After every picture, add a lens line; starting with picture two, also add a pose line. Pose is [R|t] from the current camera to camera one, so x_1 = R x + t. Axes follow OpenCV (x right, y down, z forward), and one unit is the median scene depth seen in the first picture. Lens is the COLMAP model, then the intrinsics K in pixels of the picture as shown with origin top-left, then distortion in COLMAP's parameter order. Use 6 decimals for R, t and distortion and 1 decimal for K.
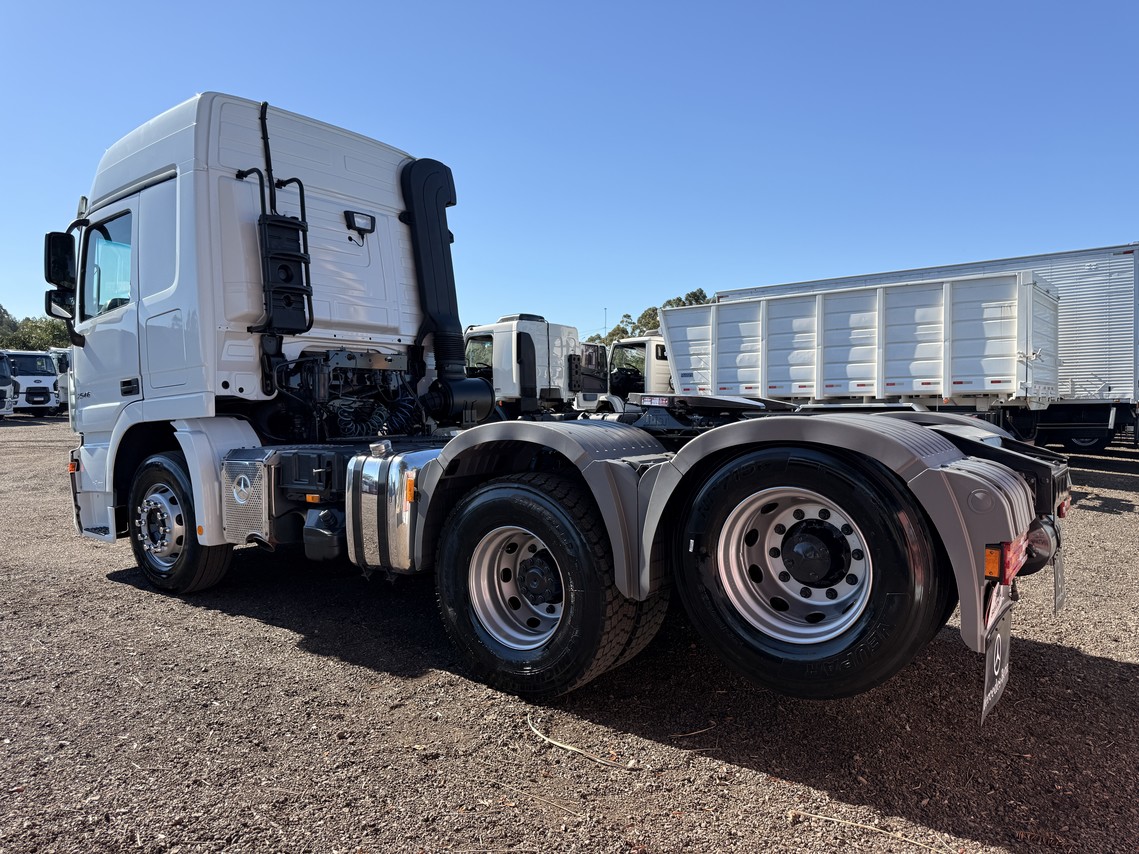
lens RADIAL K [[813.2, 0, 564.5], [0, 813.2, 432.7], [0, 0, 1]] dist [0.038840, -0.029835]
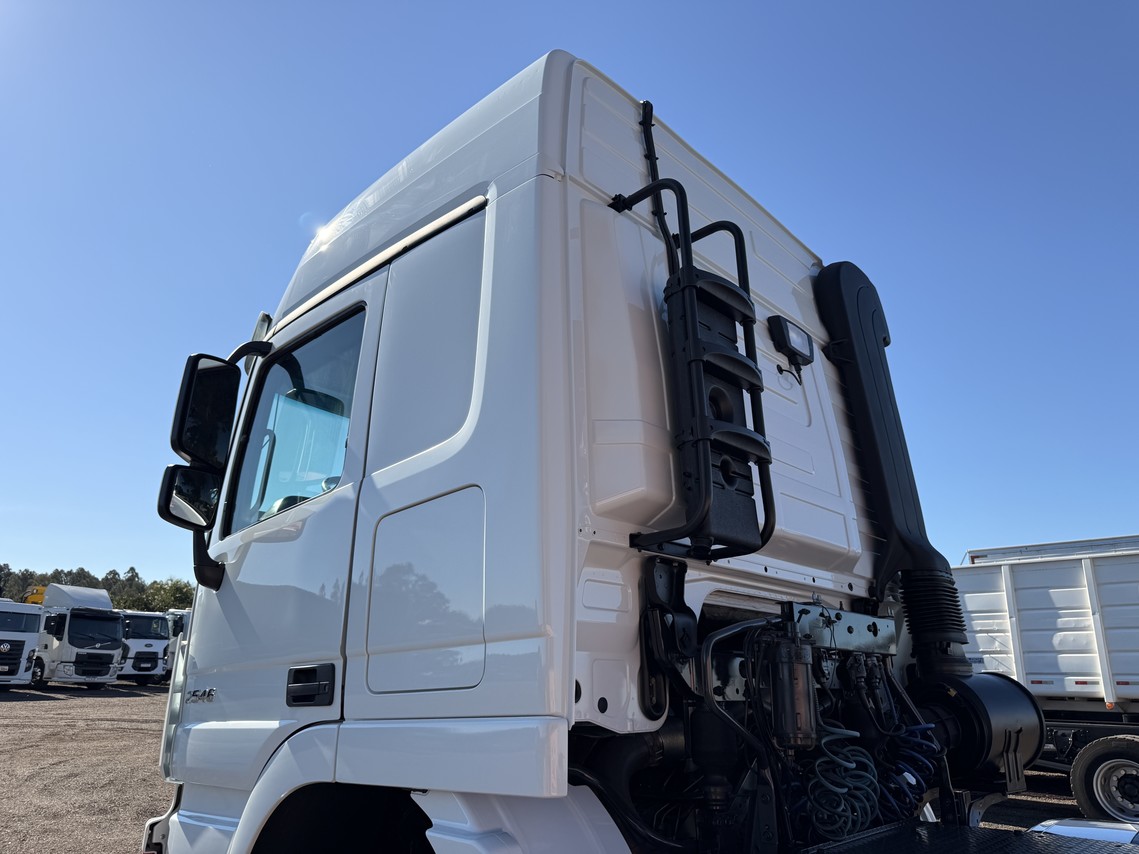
lens RADIAL K [[813.2, 0, 573.7], [0, 813.2, 430.5], [0, 0, 1]] dist [0.038840, -0.029835]
pose [[0.993853, -0.003709, -0.110648, -0.320700], [-0.032396, 0.945950, -0.322689, -0.043514], [0.105865, 0.324290, 0.940015, 0.533407]]
